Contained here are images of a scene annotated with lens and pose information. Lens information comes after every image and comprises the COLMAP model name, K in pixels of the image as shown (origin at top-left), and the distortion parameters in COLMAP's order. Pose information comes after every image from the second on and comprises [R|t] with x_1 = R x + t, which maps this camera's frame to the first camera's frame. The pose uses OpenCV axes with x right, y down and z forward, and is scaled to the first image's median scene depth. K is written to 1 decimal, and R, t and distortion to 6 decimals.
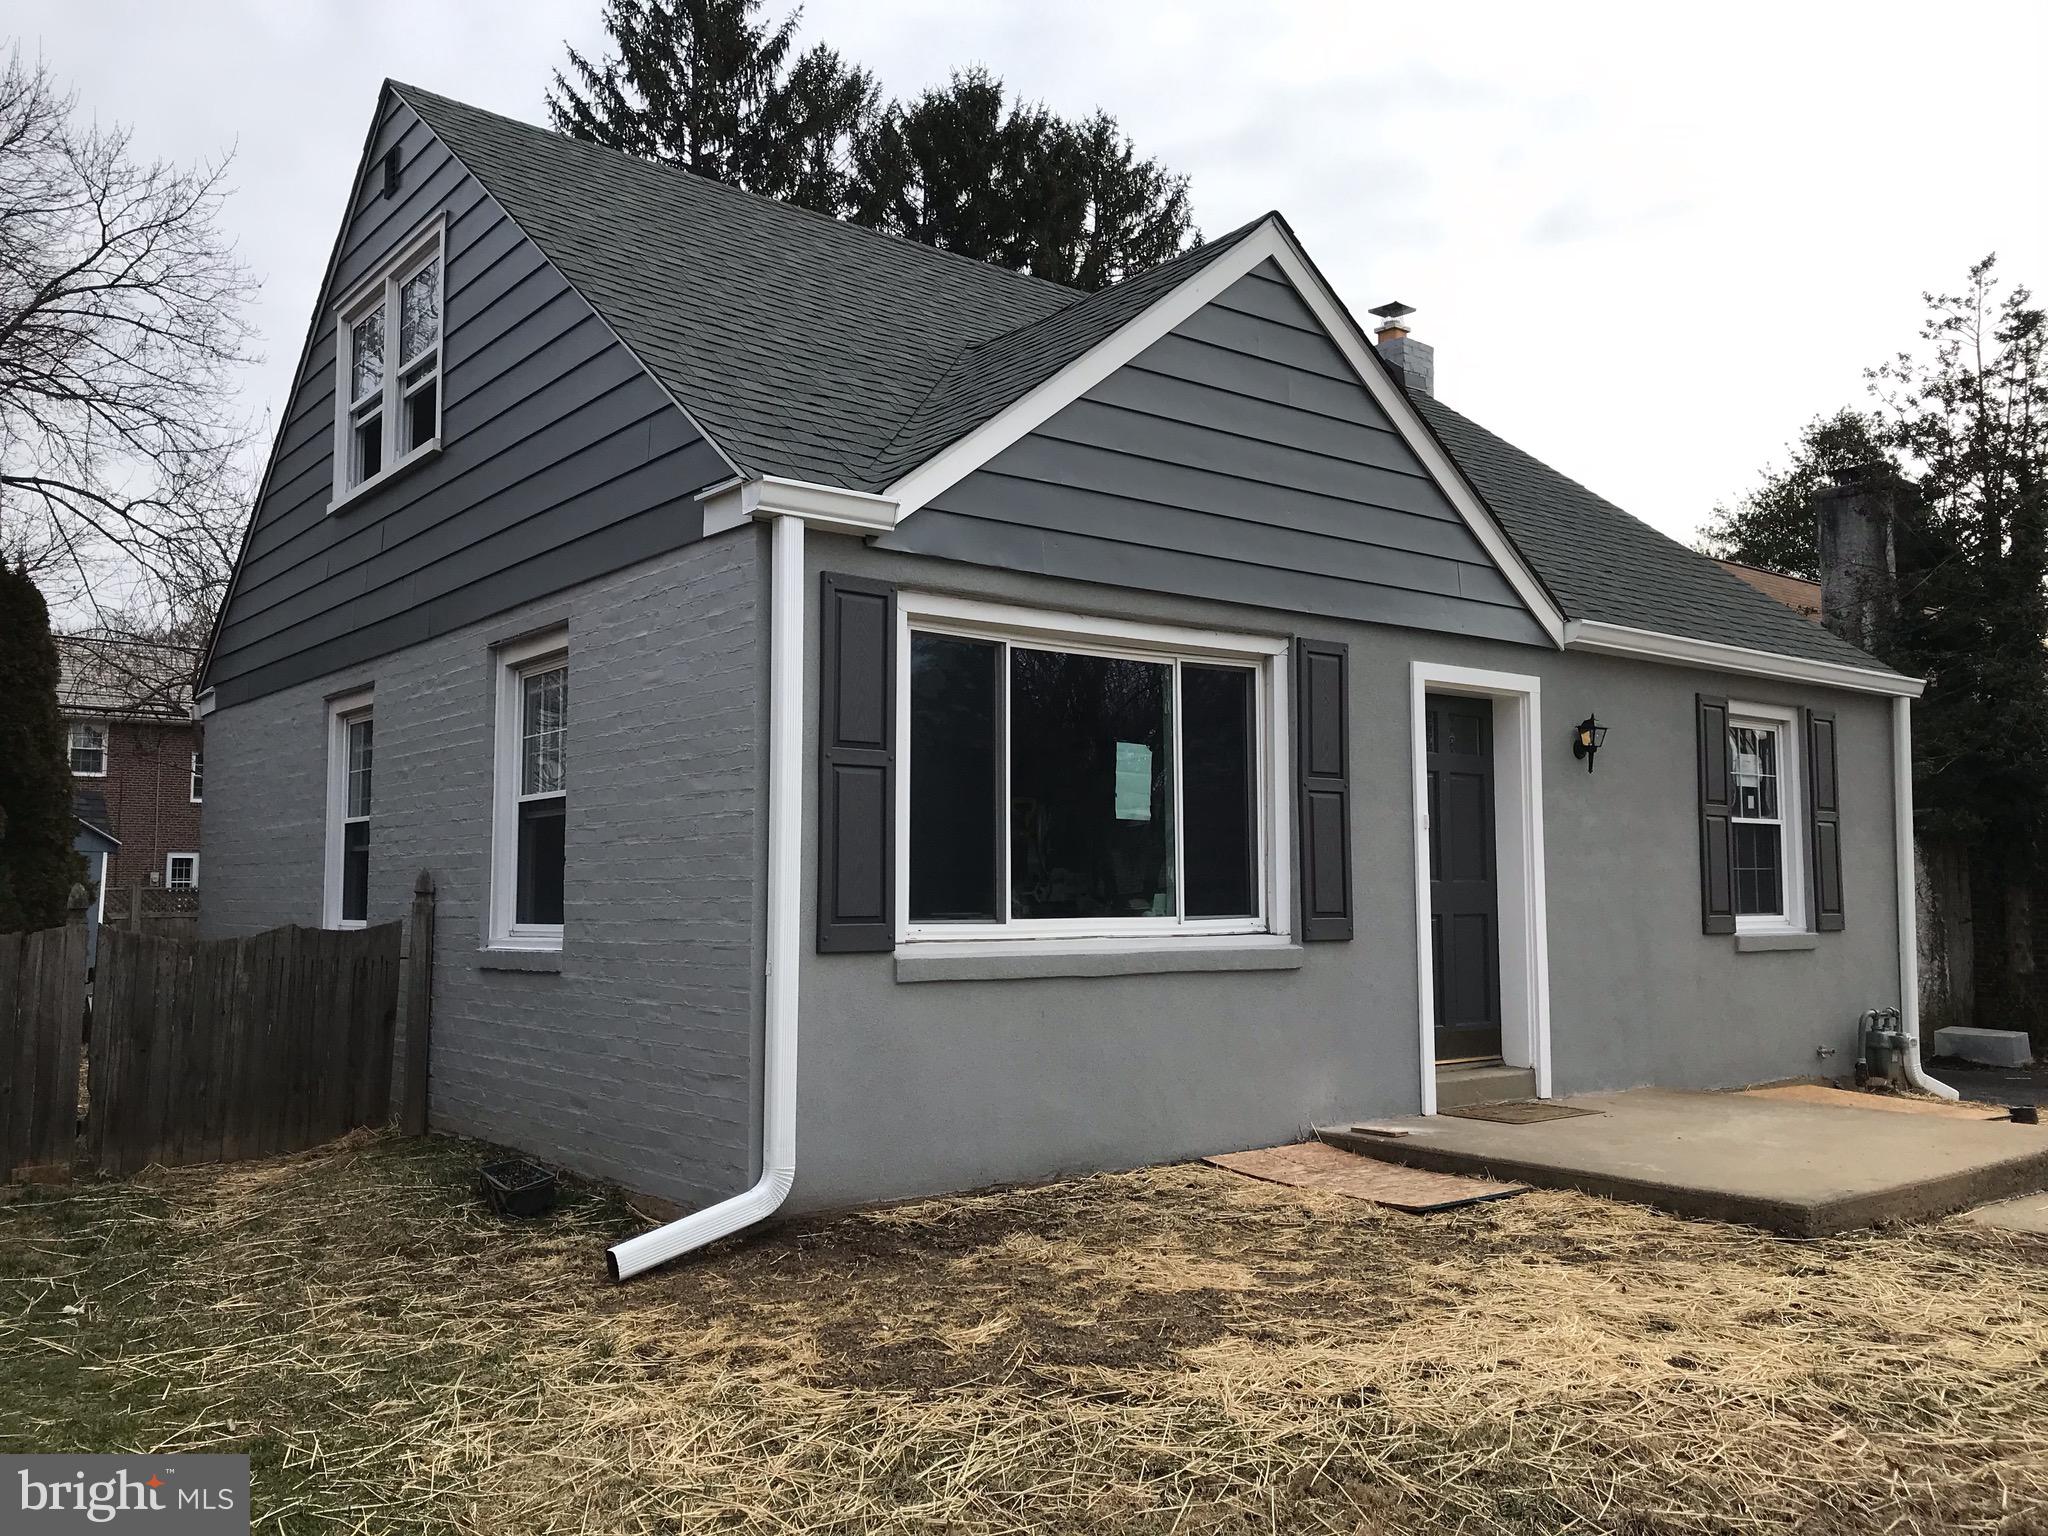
lens RADIAL K [[1683.5, 0, 1024.0], [0, 1683.5, 768.0], [0, 0, 1]] dist [0.150958, -0.391408]
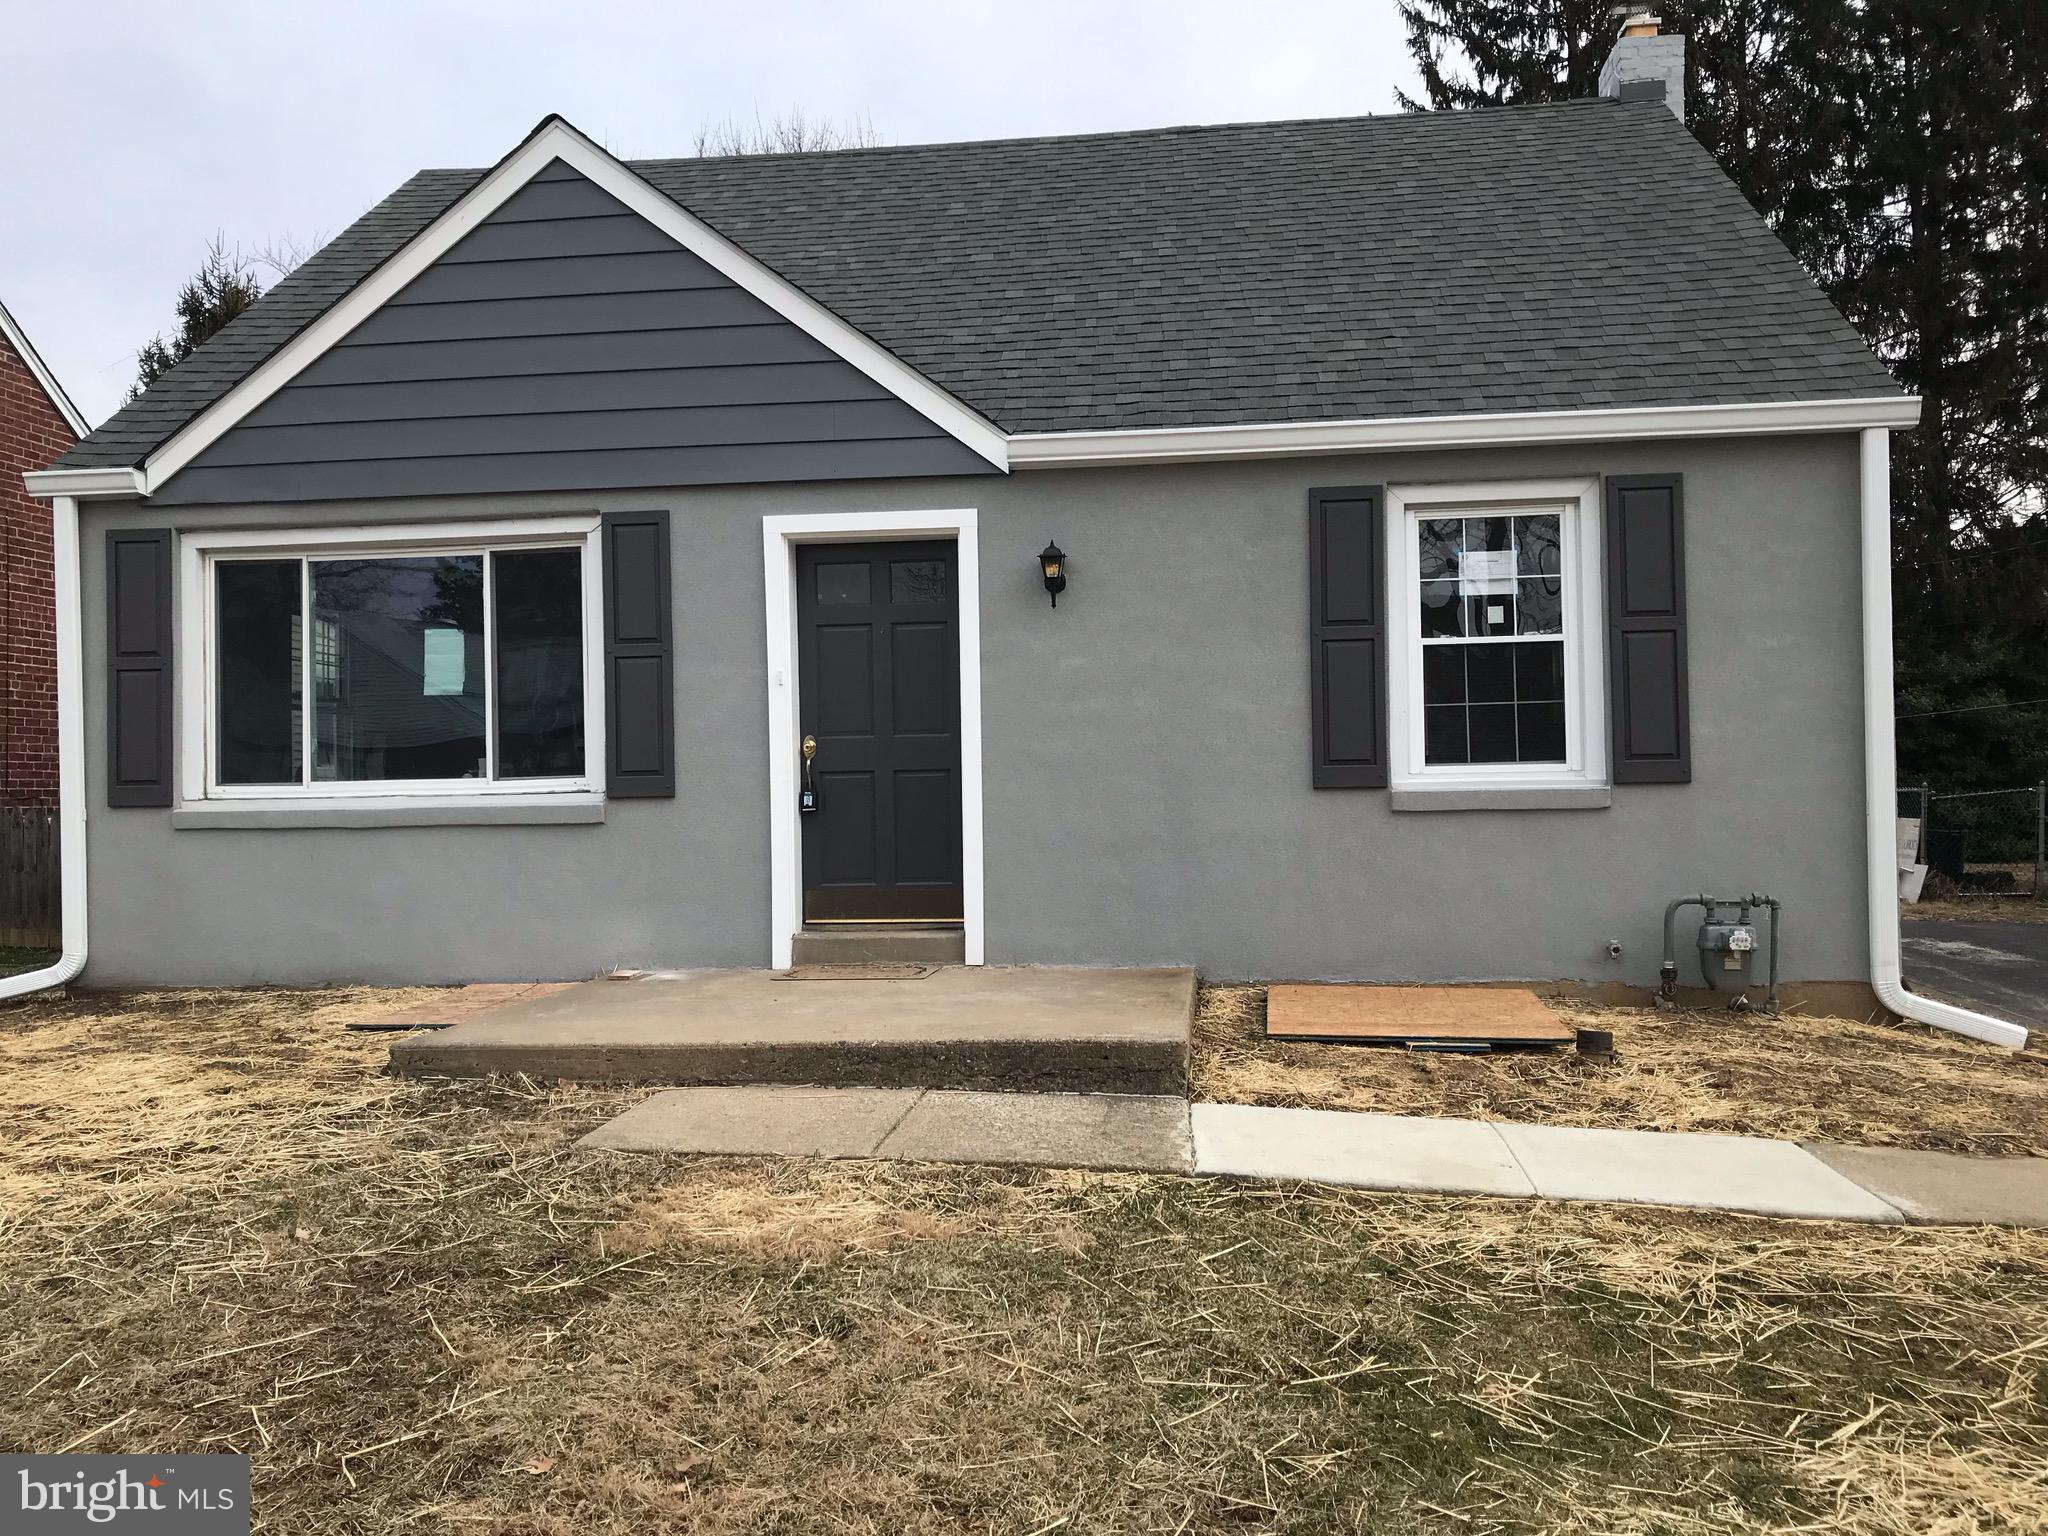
lens RADIAL K [[1683.5, 0, 1024.0], [0, 1683.5, 768.0], [0, 0, 1]] dist [0.150958, -0.391408]
pose [[0.700491, -0.026094, -0.713184, 1.103893], [0.069030, 0.997123, 0.031318, 0.067148], [0.710315, -0.071169, 0.700277, 0.433146]]
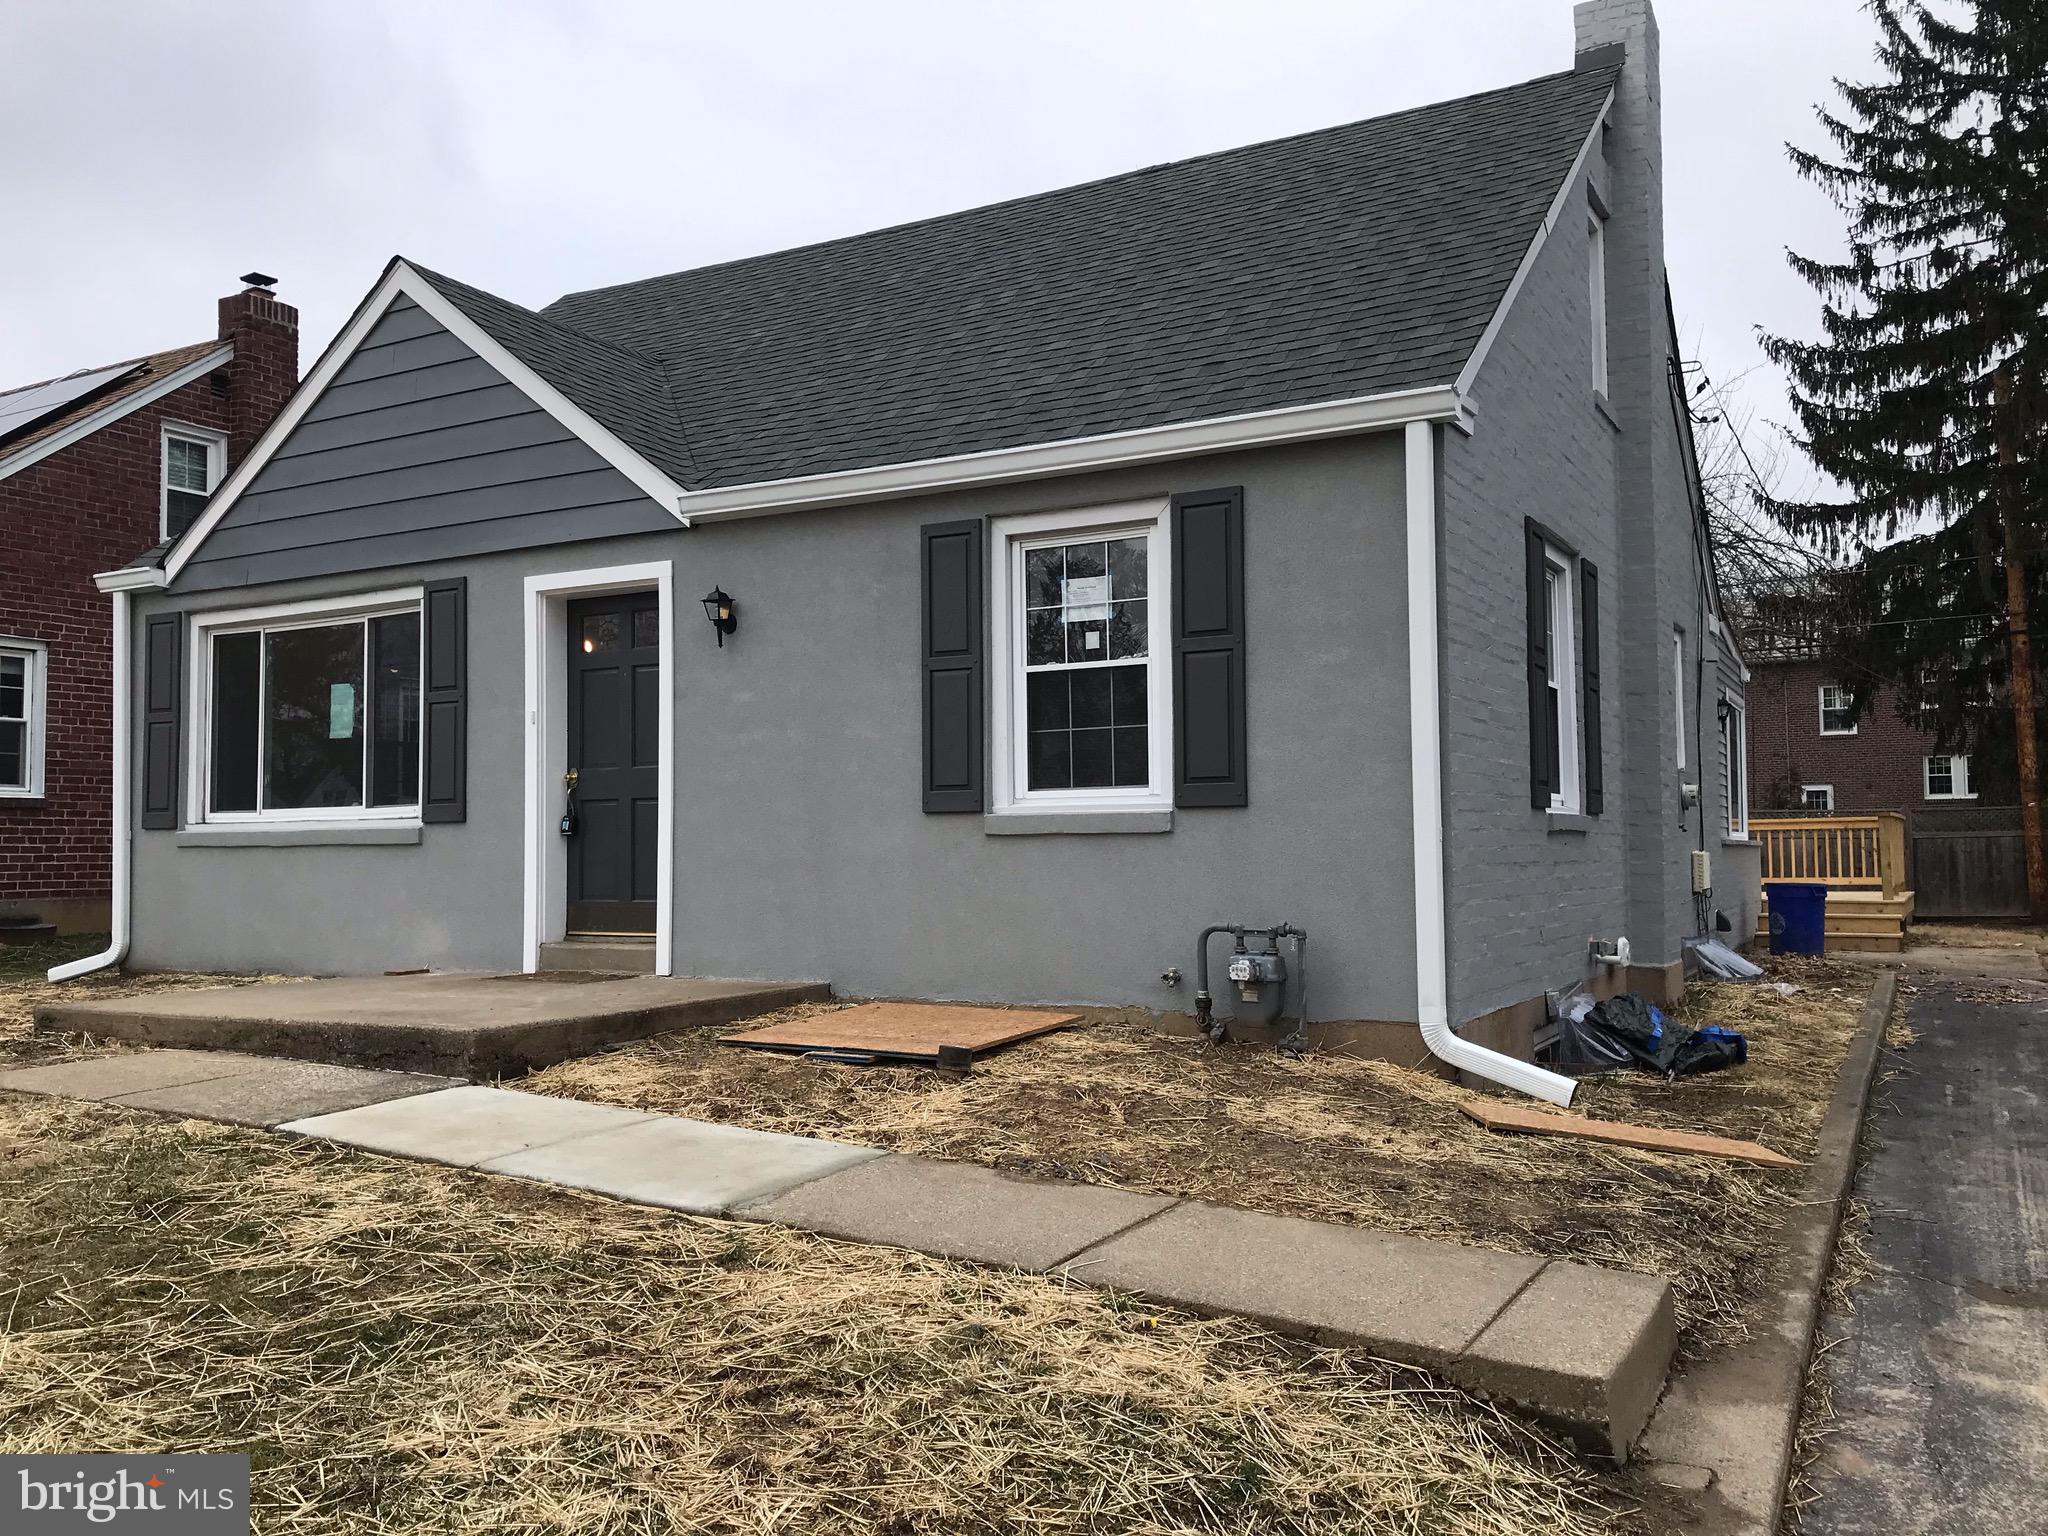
lens RADIAL K [[1683.5, 0, 1024.0], [0, 1683.5, 768.0], [0, 0, 1]] dist [0.150958, -0.391408]
pose [[0.372684, -0.051596, -0.926523, 1.499012], [0.074647, 0.996884, -0.025488, 0.126598], [0.924951, -0.059663, 0.375375, 0.931302]]
